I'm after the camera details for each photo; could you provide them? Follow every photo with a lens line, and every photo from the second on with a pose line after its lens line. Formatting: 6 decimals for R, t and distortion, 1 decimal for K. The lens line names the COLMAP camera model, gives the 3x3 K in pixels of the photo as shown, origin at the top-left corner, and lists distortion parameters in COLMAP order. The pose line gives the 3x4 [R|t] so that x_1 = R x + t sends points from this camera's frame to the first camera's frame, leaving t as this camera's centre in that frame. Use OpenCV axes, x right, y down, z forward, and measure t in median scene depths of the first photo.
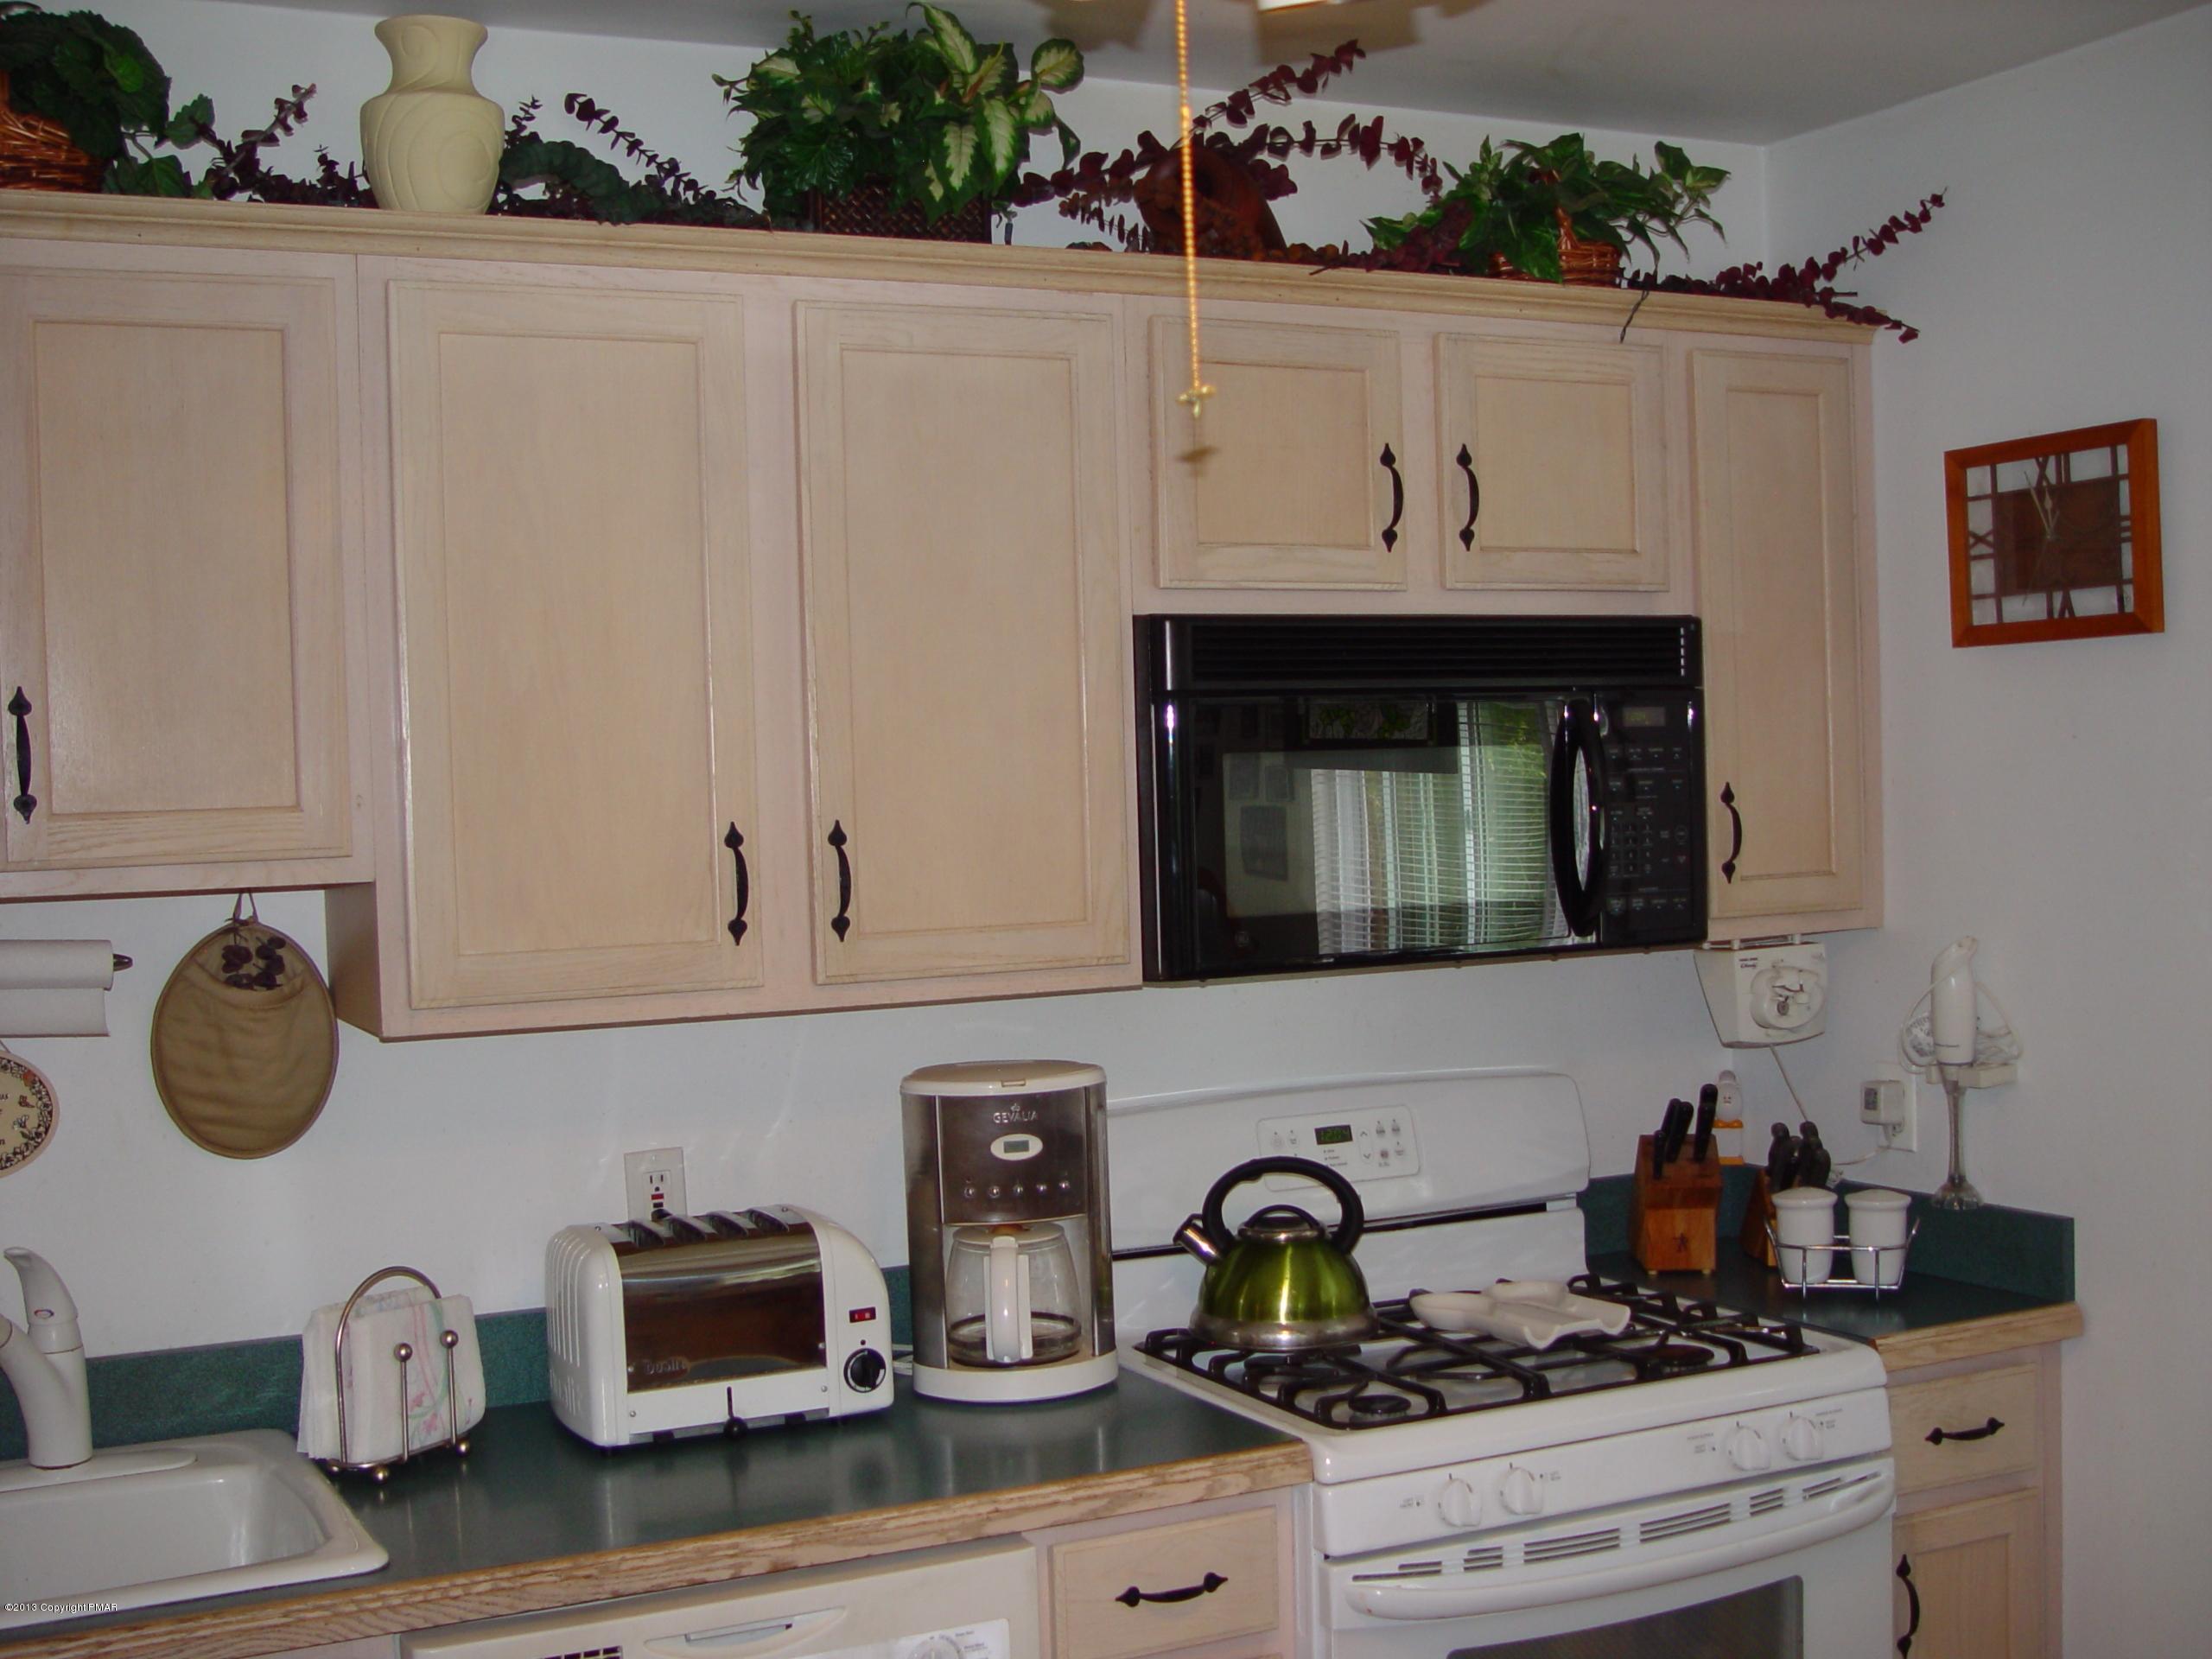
lens RADIAL K [[2535.7, 0, 1090.0], [0, 2535.7, 868.3], [0, 0, 1]] dist [-0.208608, 0.250510]
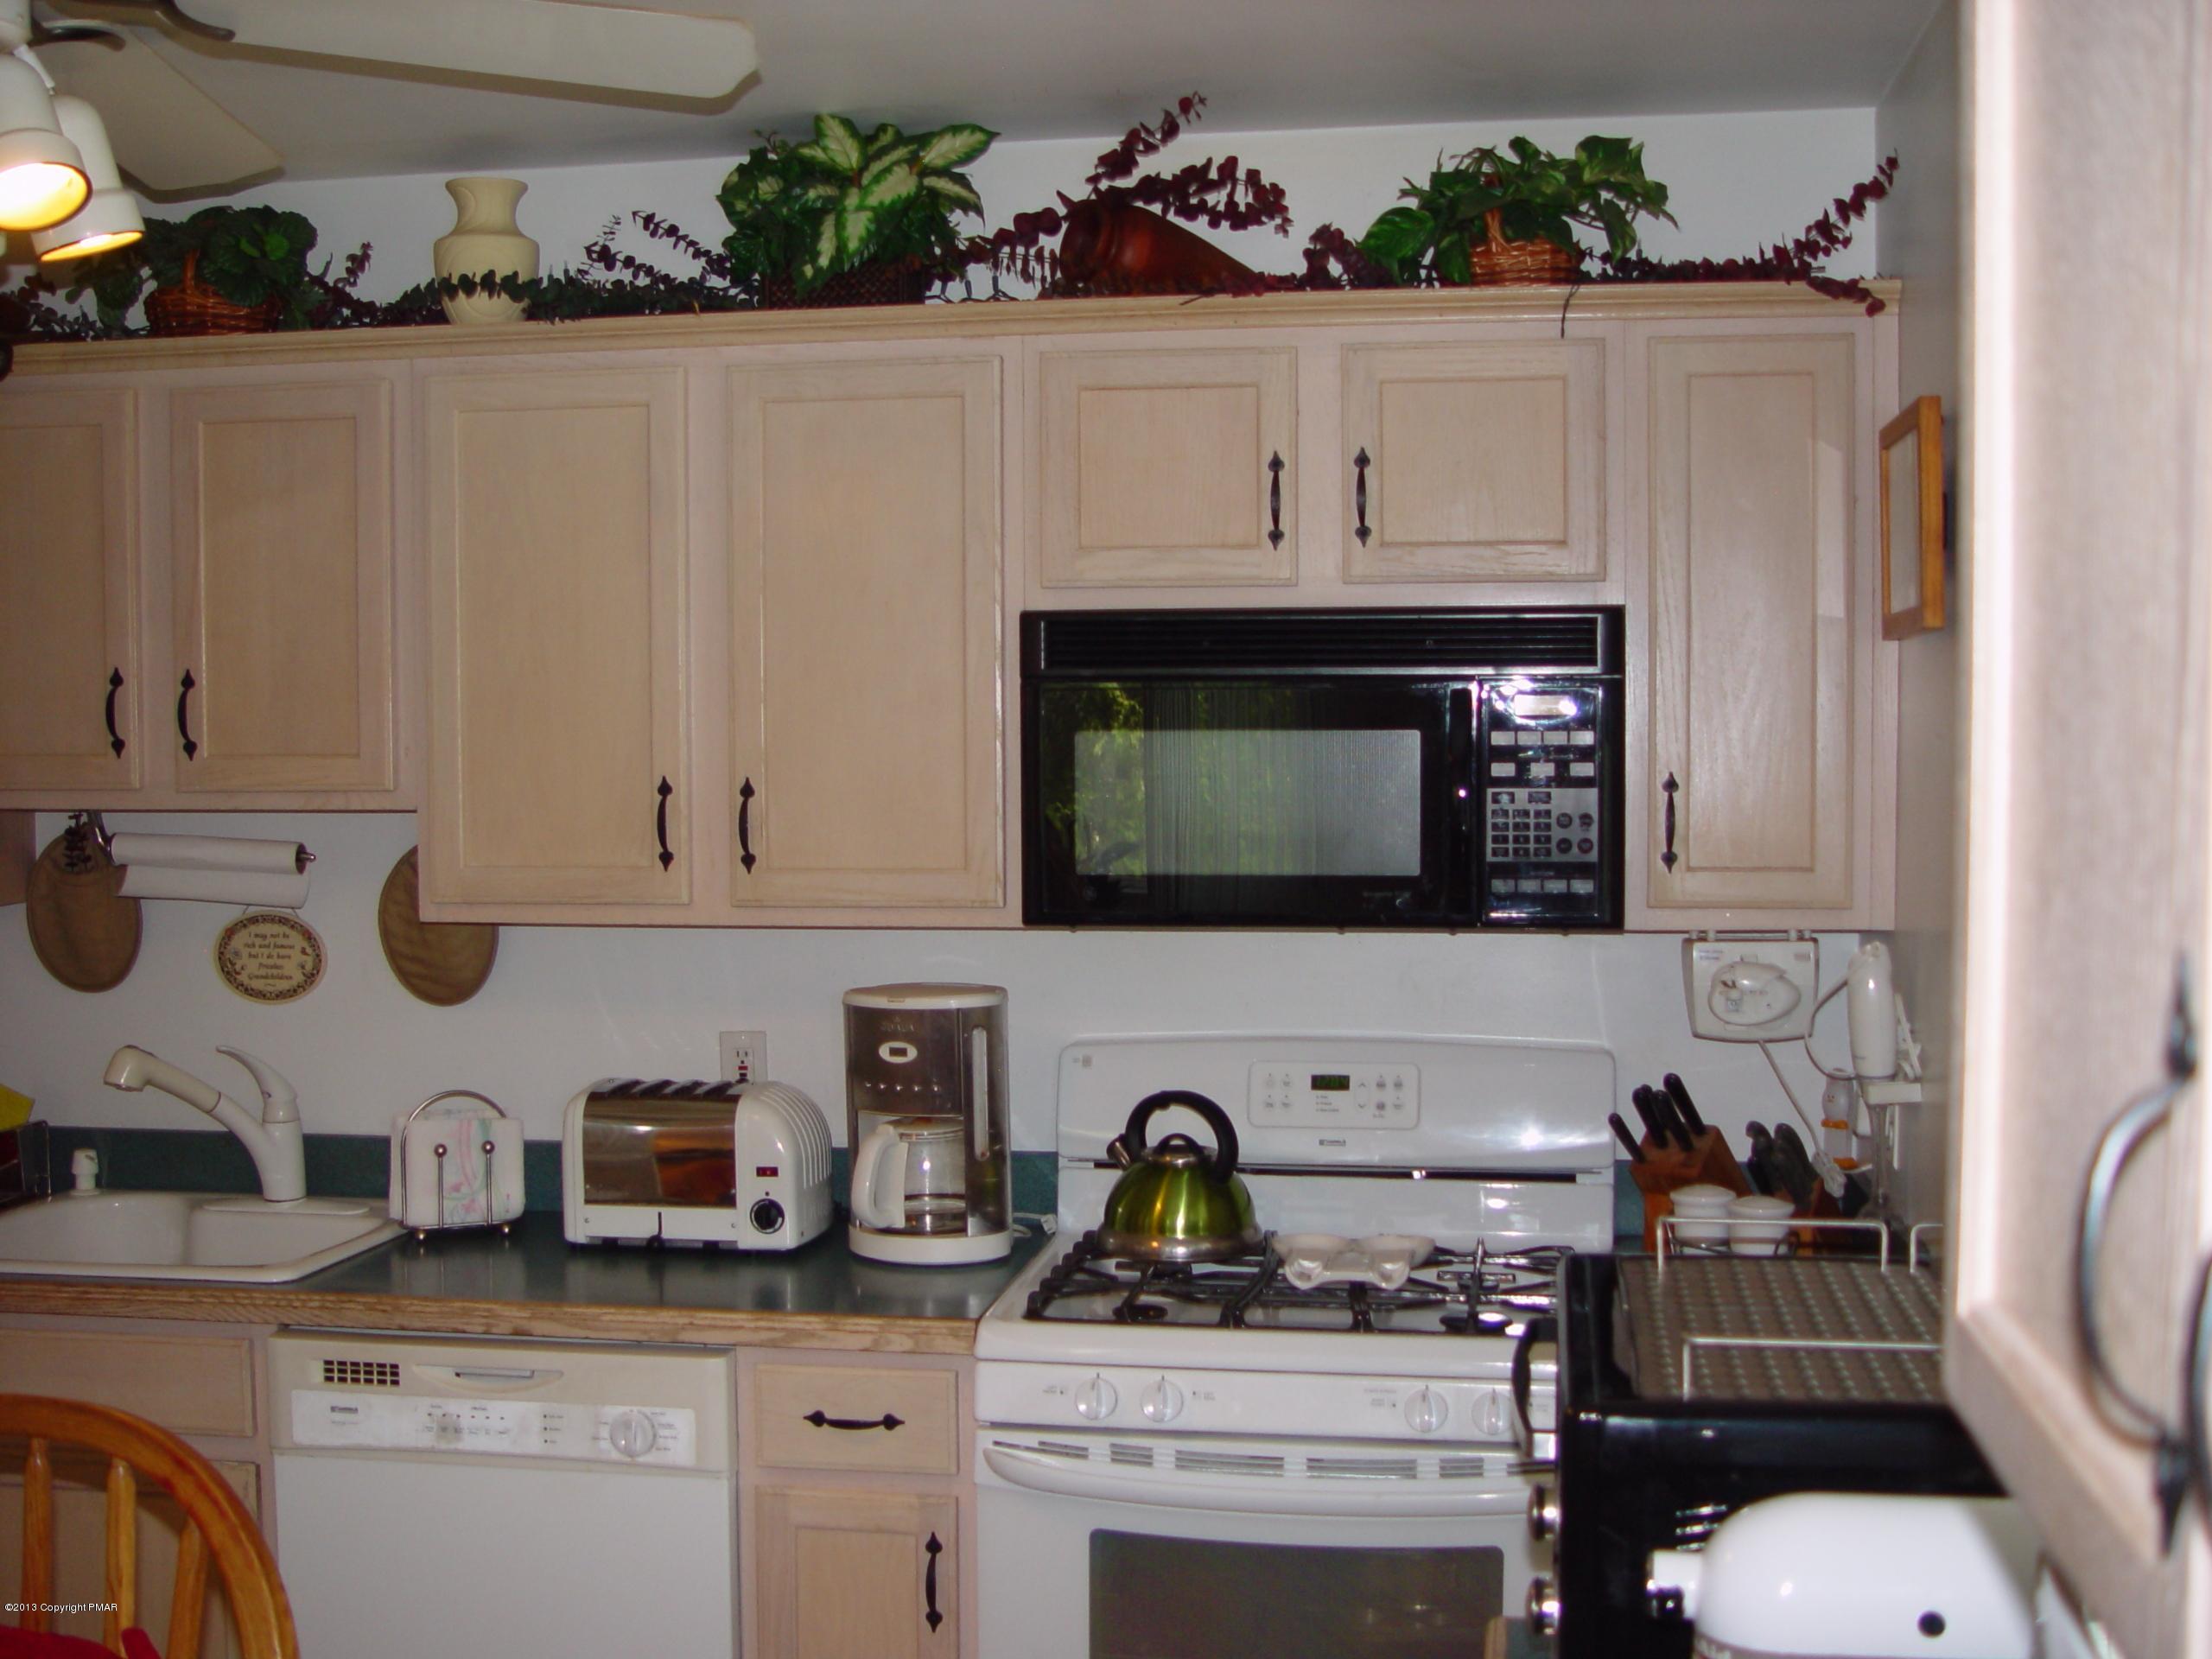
lens RADIAL K [[2535.7, 0, 1090.0], [0, 2535.7, 868.3], [0, 0, 1]] dist [-0.208608, 0.250510]
pose [[0.824911, 0.058774, -0.562199, 0.734300], [-0.042064, 0.998205, 0.042635, -0.033882], [0.563696, -0.011522, 0.825902, 0.052650]]
